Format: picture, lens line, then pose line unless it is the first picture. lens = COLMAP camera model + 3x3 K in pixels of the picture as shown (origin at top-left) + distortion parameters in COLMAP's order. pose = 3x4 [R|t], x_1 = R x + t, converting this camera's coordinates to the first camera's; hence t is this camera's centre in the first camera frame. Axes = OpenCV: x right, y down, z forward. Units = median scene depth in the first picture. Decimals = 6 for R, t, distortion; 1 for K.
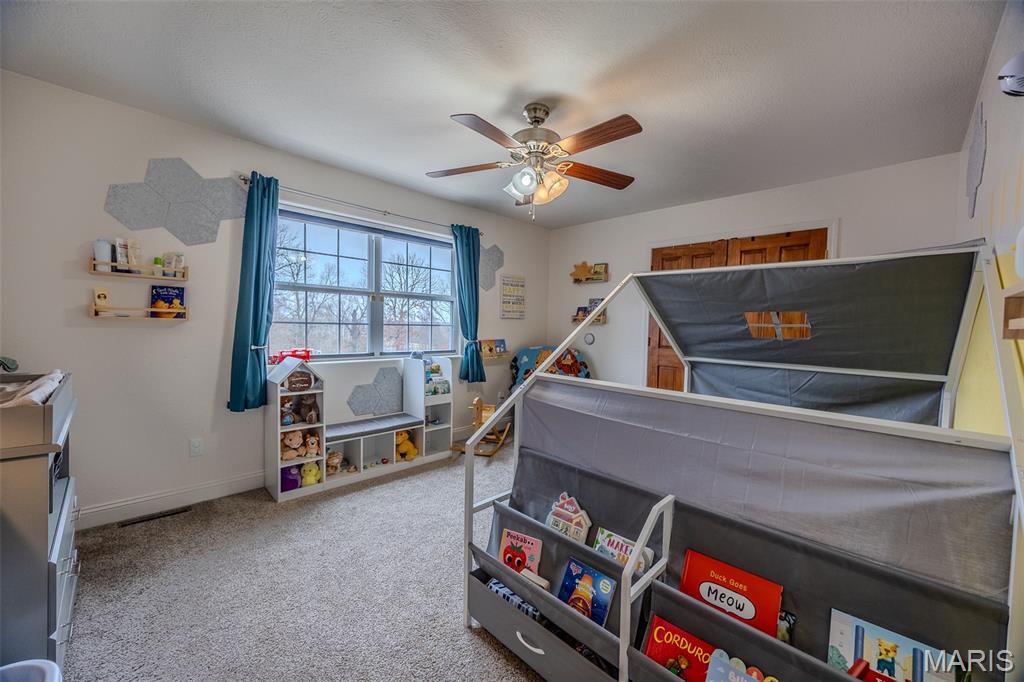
lens RADIAL K [[390.1, 0, 515.1], [0, 390.1, 343.2], [0, 0, 1]] dist [-0.001837, -0.000142]
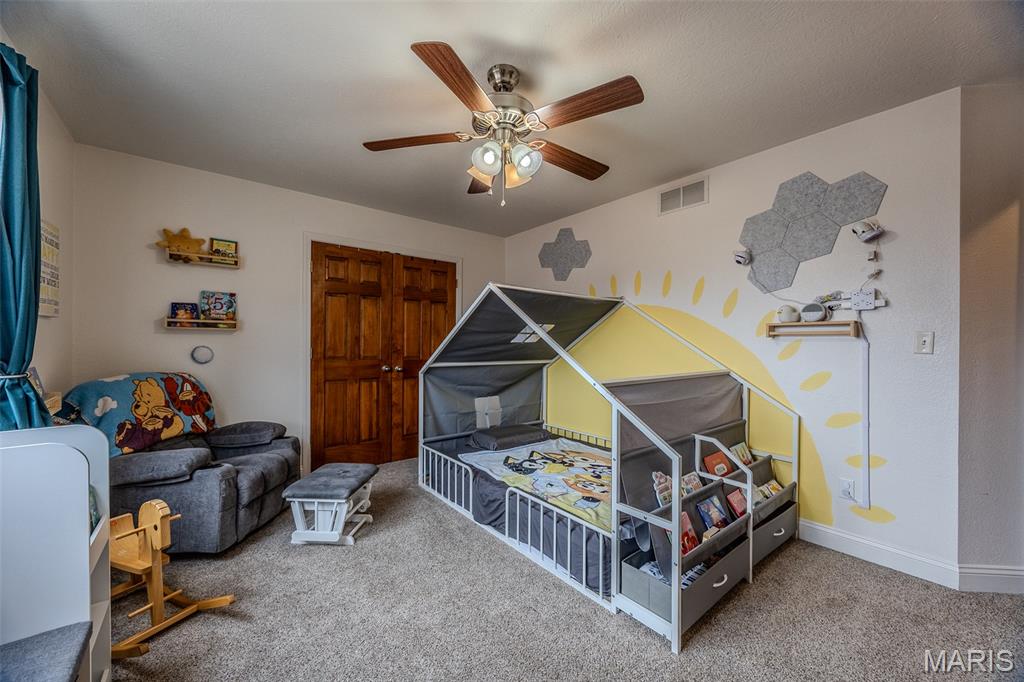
lens RADIAL K [[390.1, 0, 515.1], [0, 390.1, 343.2], [0, 0, 1]] dist [-0.001837, -0.000142]
pose [[0.112594, -0.021247, 0.993414, -0.564449], [0.045991, 0.998811, 0.016150, -0.025584], [-0.992576, 0.043870, 0.113437, 0.652971]]
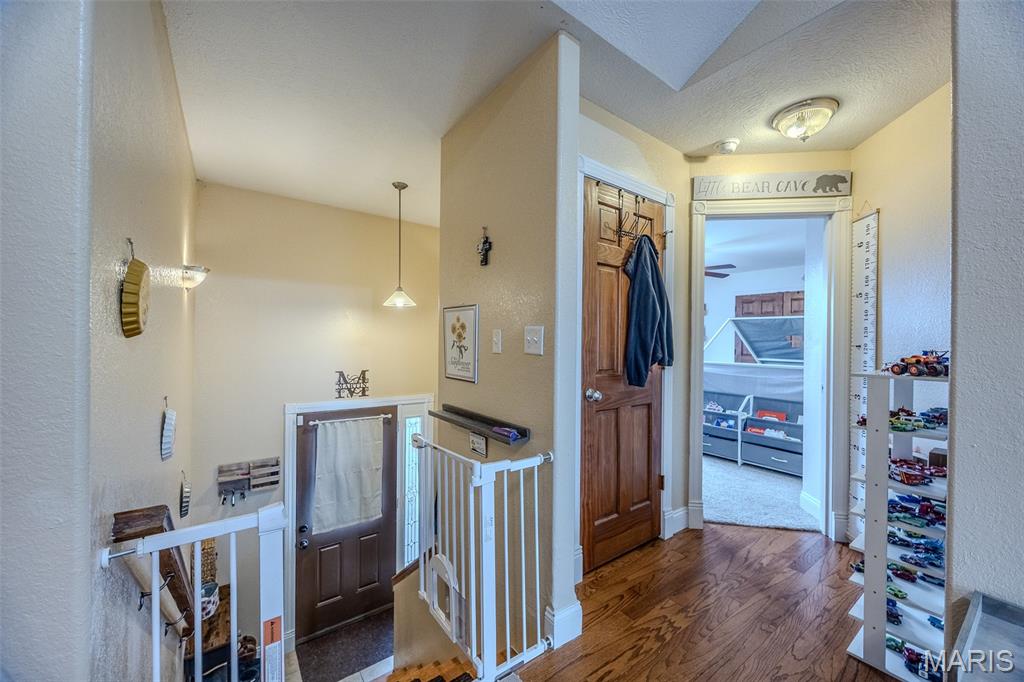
lens RADIAL K [[390.1, 0, 515.1], [0, 390.1, 343.2], [0, 0, 1]] dist [-0.001837, -0.000142]
pose [[0.987265, -0.012819, -0.158566, -0.424561], [0.005778, 0.998980, -0.044789, 0.039275], [0.158978, 0.043303, 0.986332, -1.049066]]
